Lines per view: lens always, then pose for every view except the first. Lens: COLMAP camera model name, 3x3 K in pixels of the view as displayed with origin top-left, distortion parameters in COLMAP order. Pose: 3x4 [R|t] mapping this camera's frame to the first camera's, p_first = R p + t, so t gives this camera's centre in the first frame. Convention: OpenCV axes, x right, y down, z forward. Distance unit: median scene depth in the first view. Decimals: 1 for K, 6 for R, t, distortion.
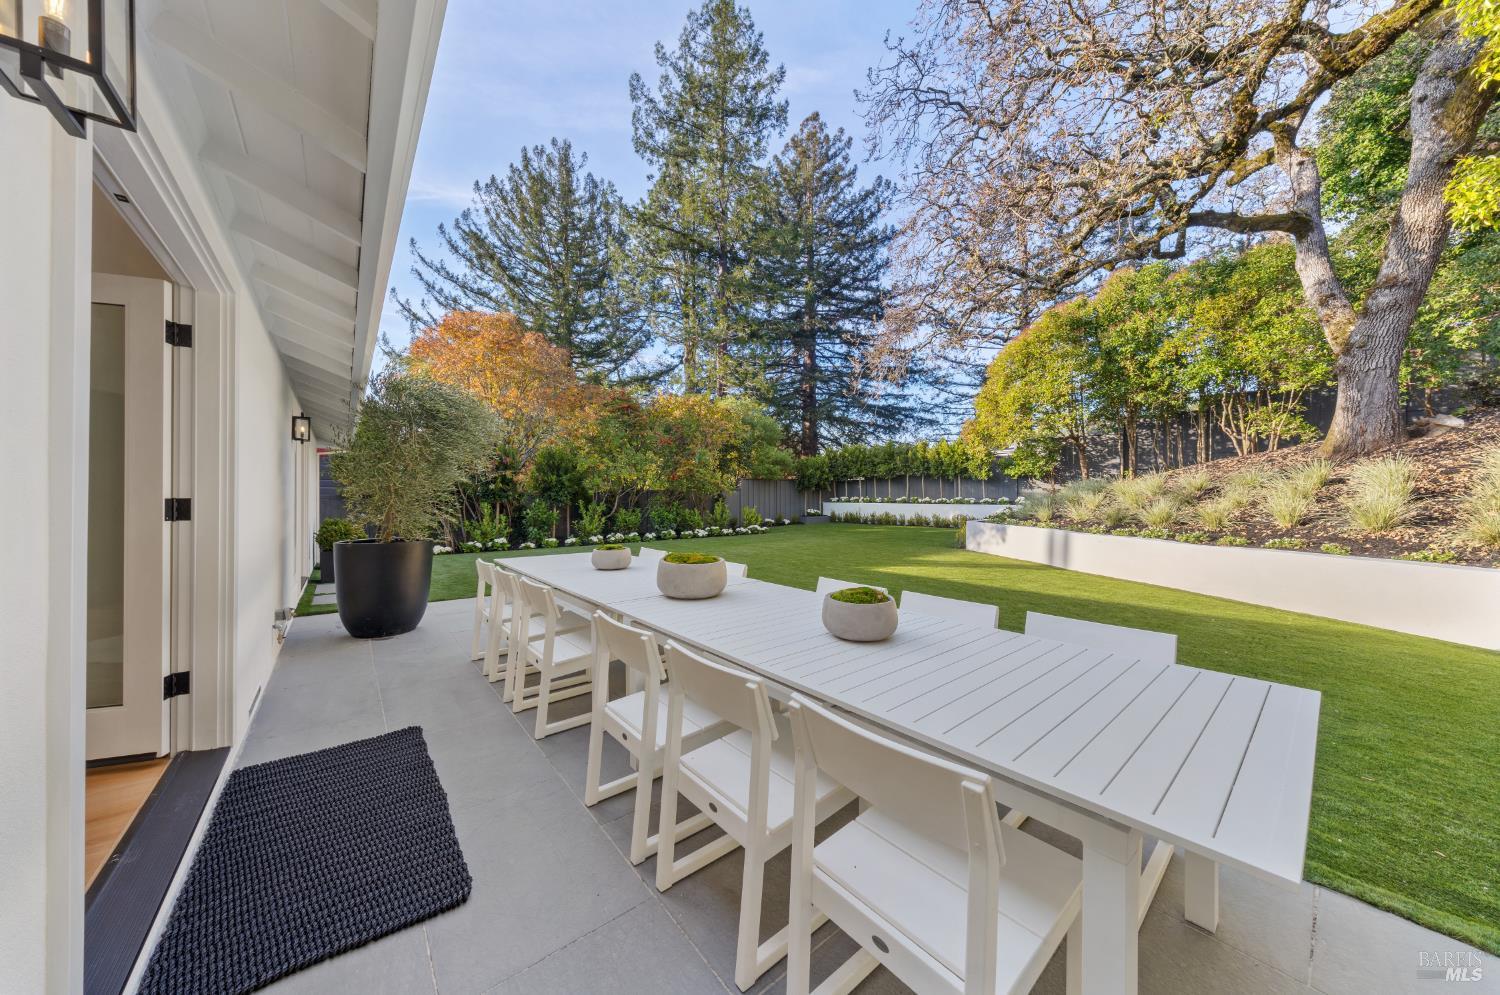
lens RADIAL K [[489.2, 0, 746.5], [0, 489.2, 496.6], [0, 0, 1]] dist [0.010560, -0.002763]
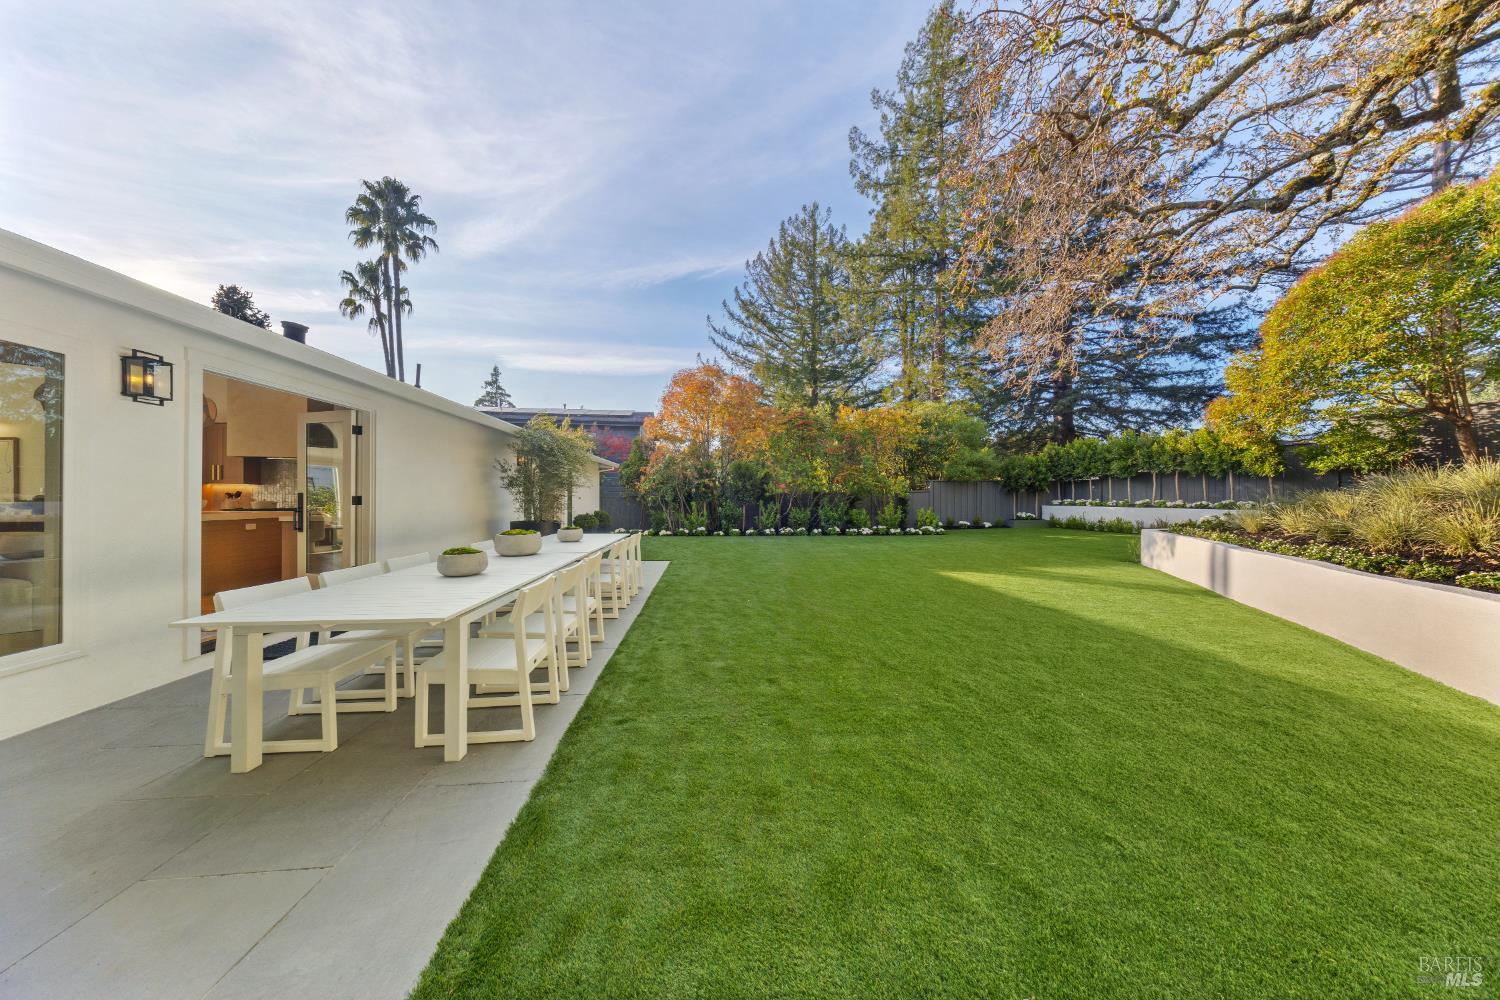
lens RADIAL K [[437.6, 0, 753.7], [0, 437.6, 503.0], [0, 0, 1]] dist [-0.000109, -0.000697]
pose [[0.835346, 0.008651, -0.549657, 0.193257], [-0.003245, 0.999936, 0.010807, 0.000867], [0.549715, -0.007244, 0.835321, 0.026906]]
